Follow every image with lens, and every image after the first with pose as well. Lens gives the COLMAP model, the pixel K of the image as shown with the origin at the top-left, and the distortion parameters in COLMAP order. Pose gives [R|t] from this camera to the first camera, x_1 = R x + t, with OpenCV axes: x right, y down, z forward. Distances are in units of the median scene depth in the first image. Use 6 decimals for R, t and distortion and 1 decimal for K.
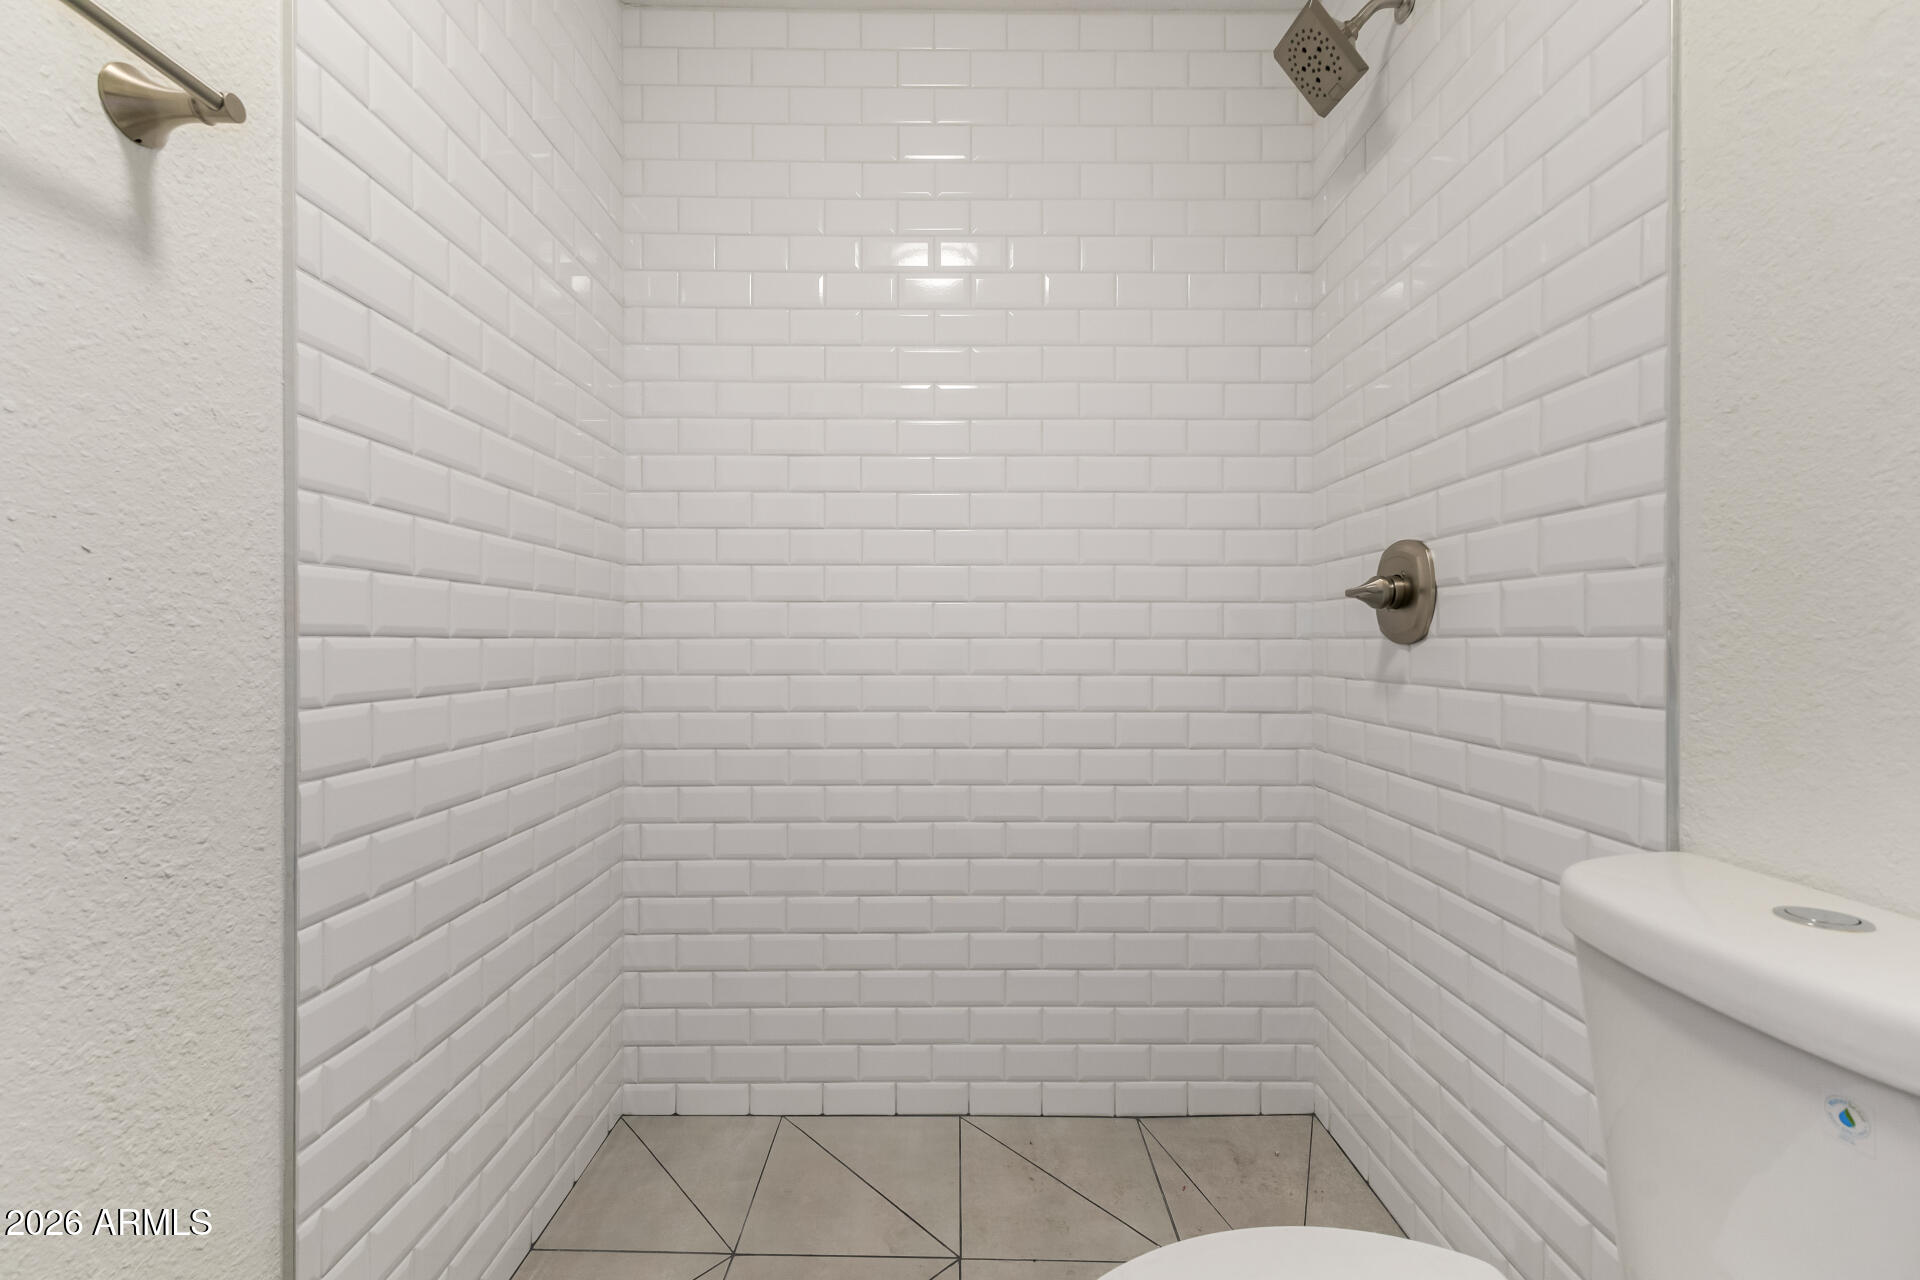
lens RADIAL K [[834.7, 0, 965.9], [0, 834.7, 640.0], [0, 0, 1]] dist [0.015824, -0.005941]
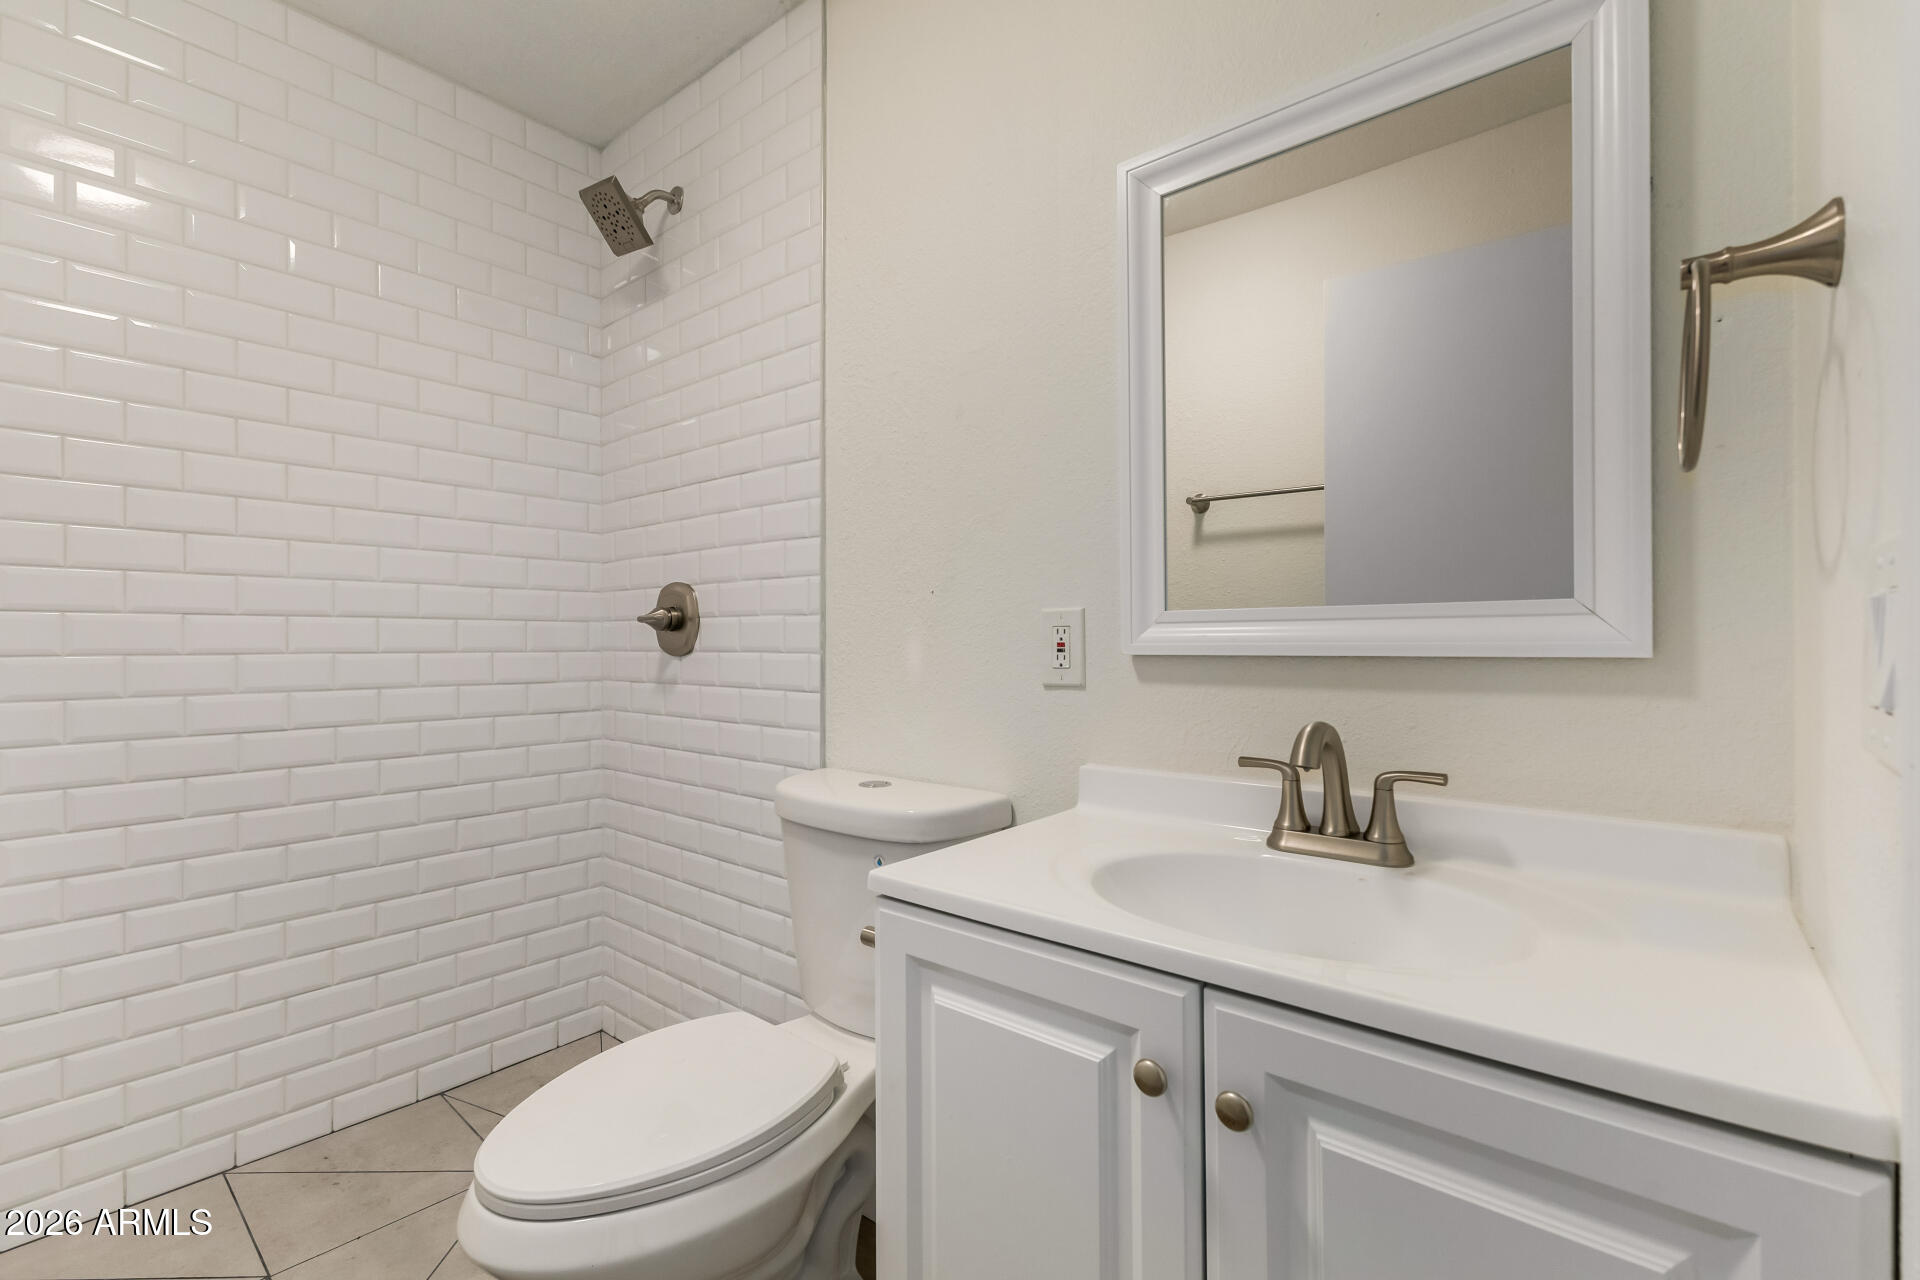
lens RADIAL K [[834.7, 0, 965.9], [0, 834.7, 640.0], [0, 0, 1]] dist [0.015824, -0.005941]
pose [[0.648944, 0.000886, 0.760836, -0.232032], [0.000531, 0.999999, -0.001617, -0.019709], [-0.760836, 0.001454, 0.648943, -0.282637]]
